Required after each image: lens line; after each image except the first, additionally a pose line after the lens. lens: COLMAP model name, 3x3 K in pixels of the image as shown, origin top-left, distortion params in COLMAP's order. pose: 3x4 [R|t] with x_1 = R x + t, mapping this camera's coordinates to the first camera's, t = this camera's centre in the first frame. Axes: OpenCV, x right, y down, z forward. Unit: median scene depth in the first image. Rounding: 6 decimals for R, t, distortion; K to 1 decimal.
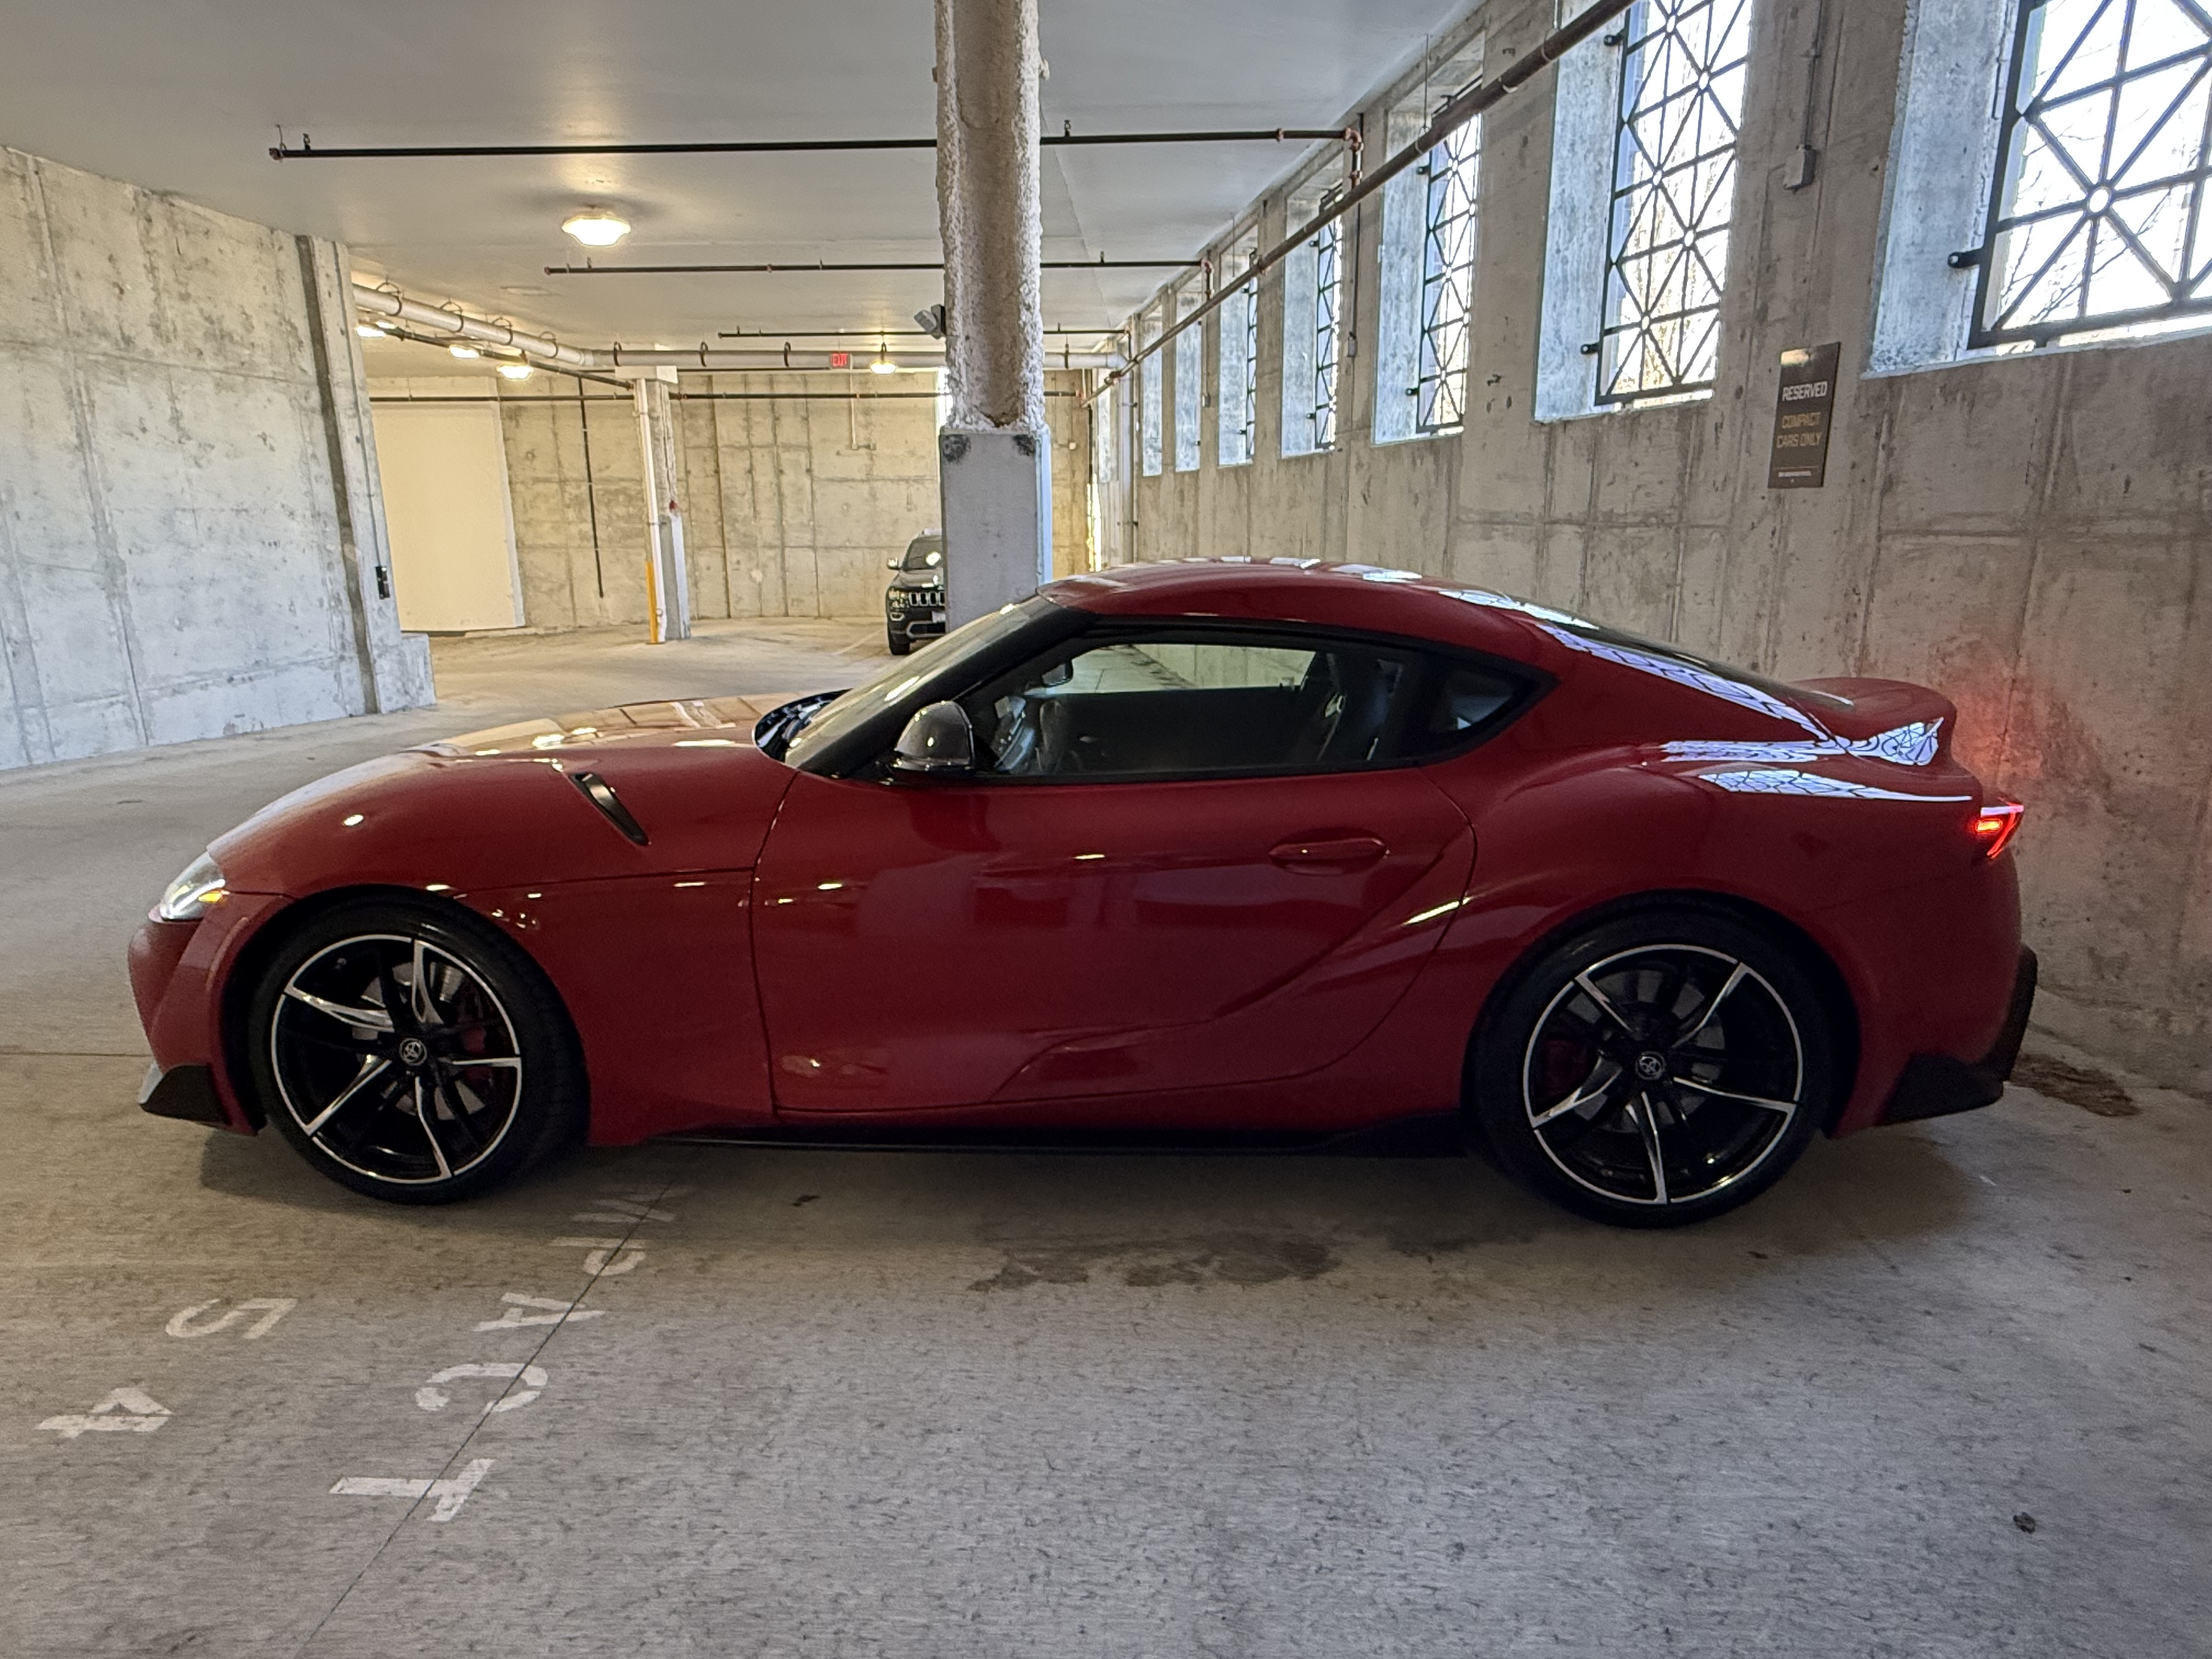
lens RADIAL K [[1314.9, 0, 1106.0], [0, 1314.9, 829.5], [0, 0, 1]] dist [-0.001282, -0.001513]
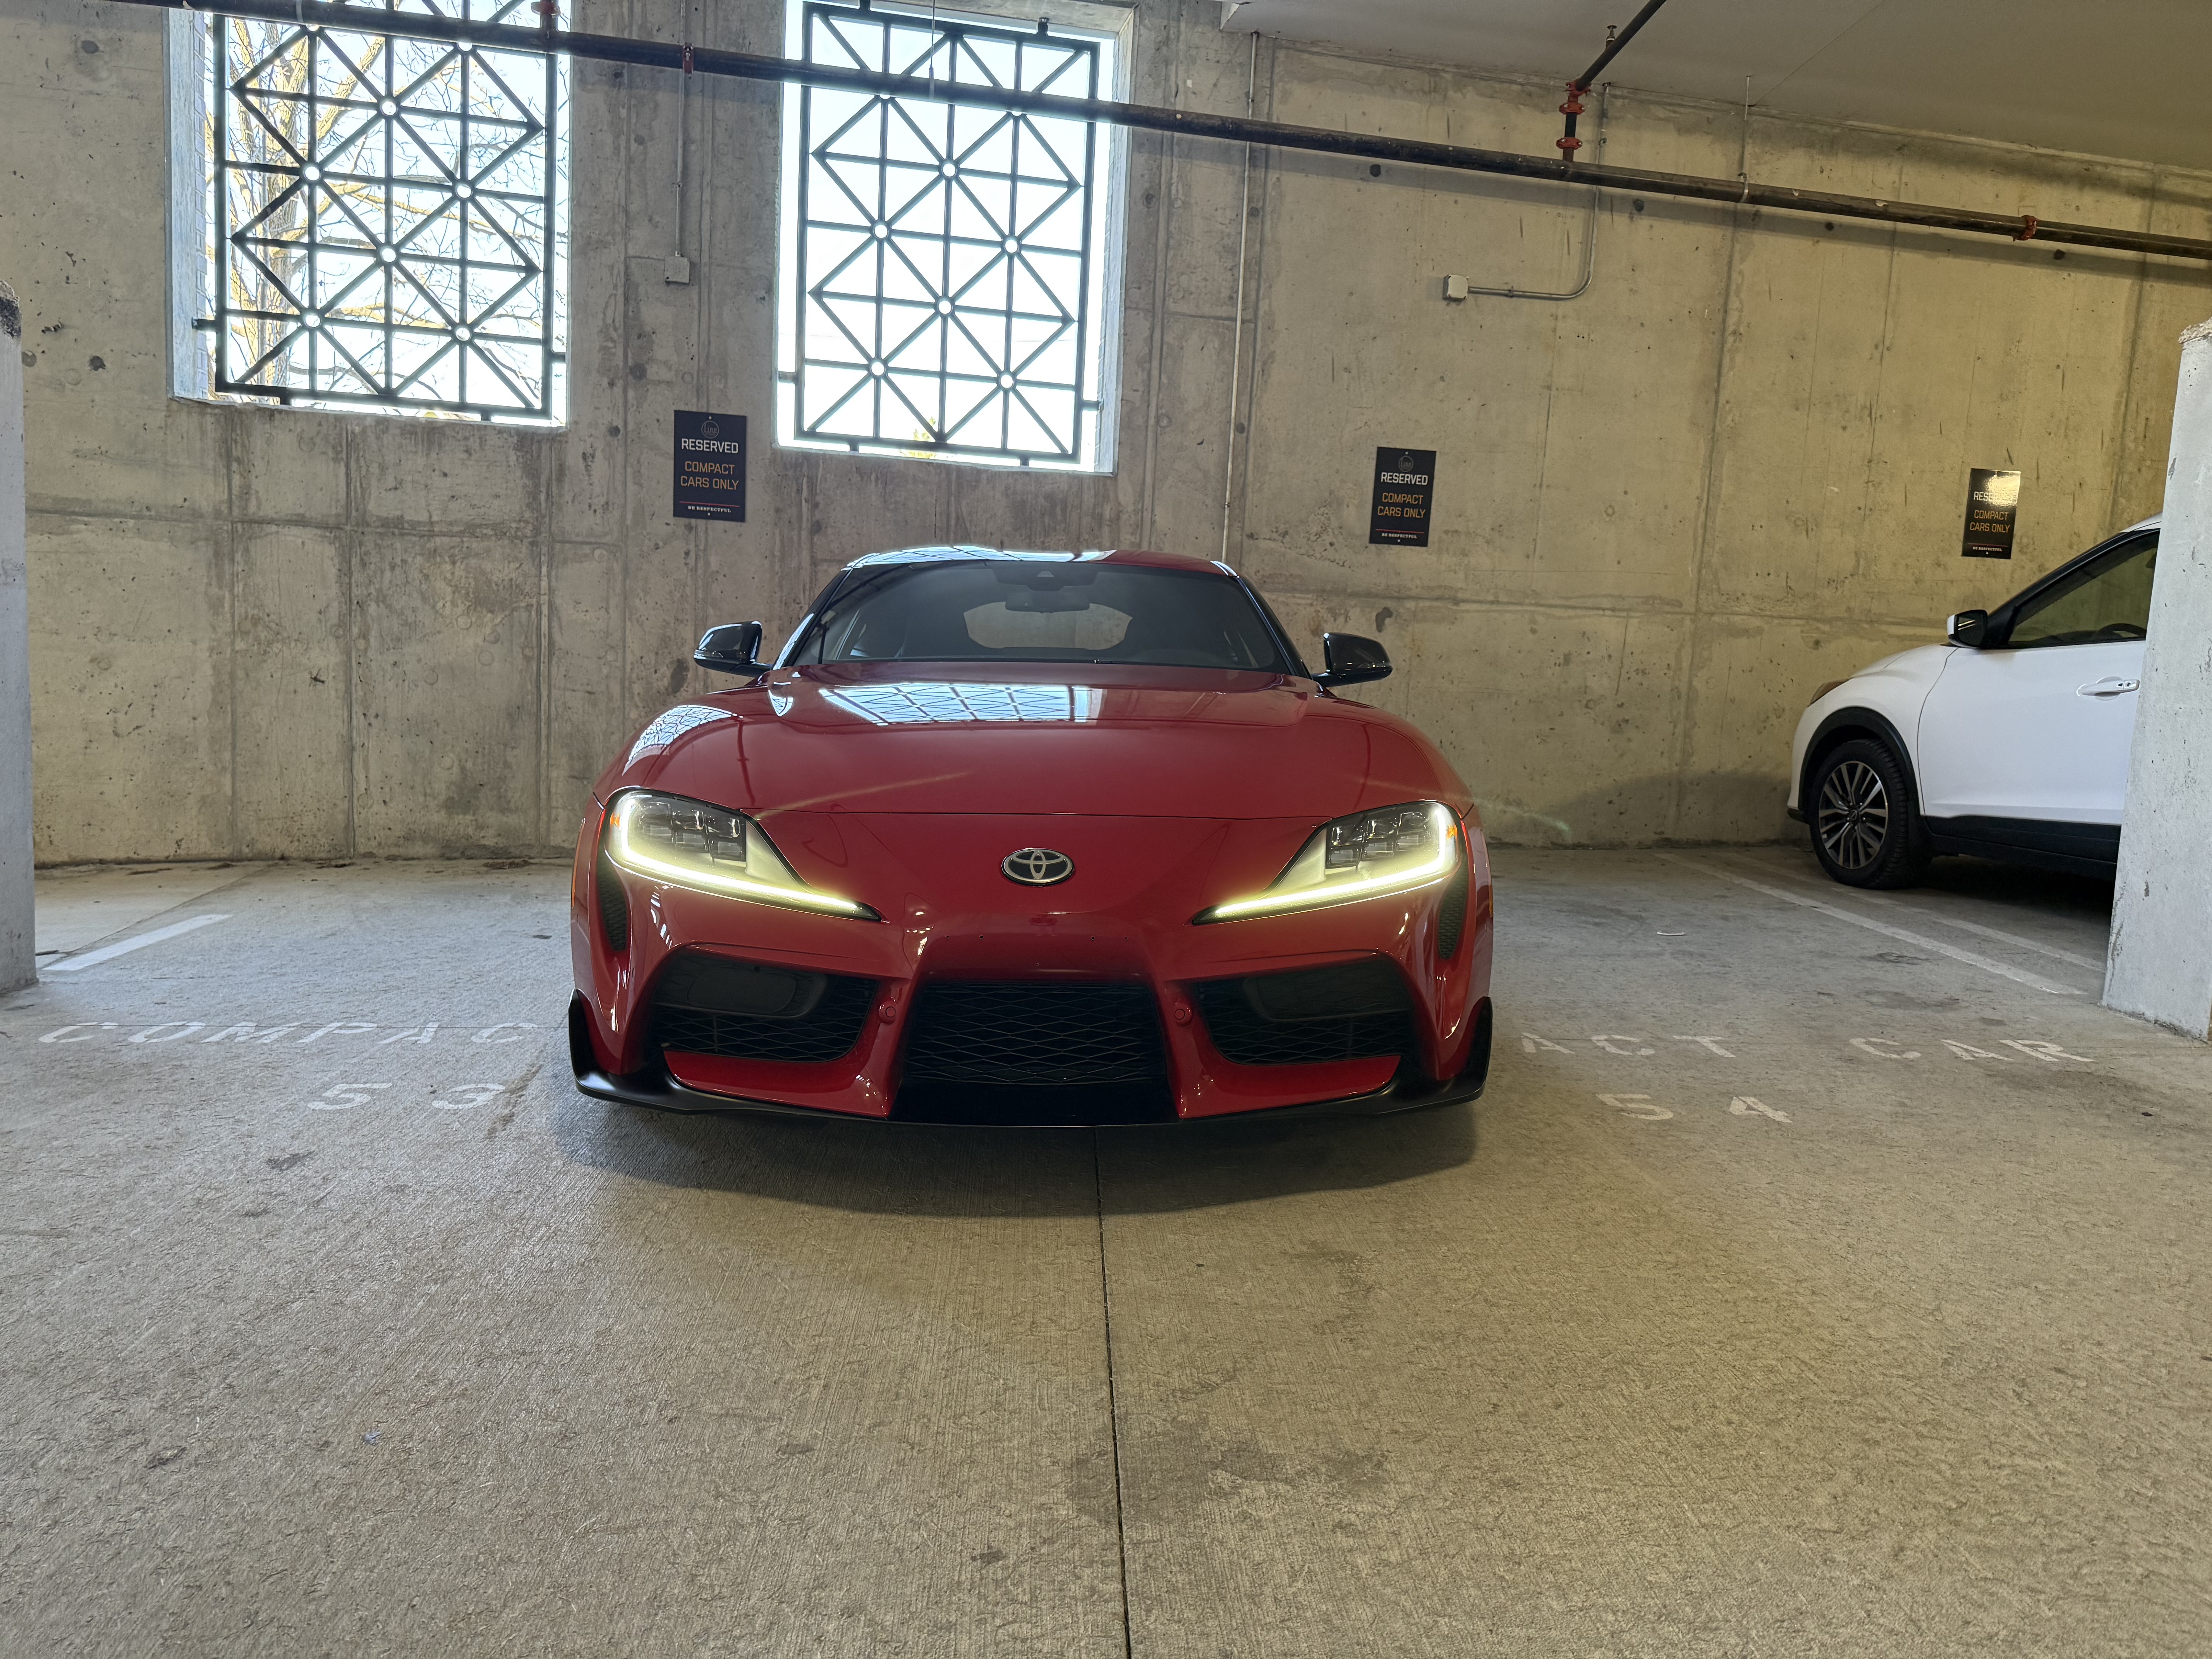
lens RADIAL K [[1537.9, 0, 1102.7], [0, 1537.9, 881.0], [0, 0, 1]] dist [-0.040195, -0.001659]
pose [[-0.074365, -0.130243, 0.988689, -1.133814], [0.176932, 0.973982, 0.141614, -0.069400], [-0.981410, 0.185462, -0.049386, 0.856435]]
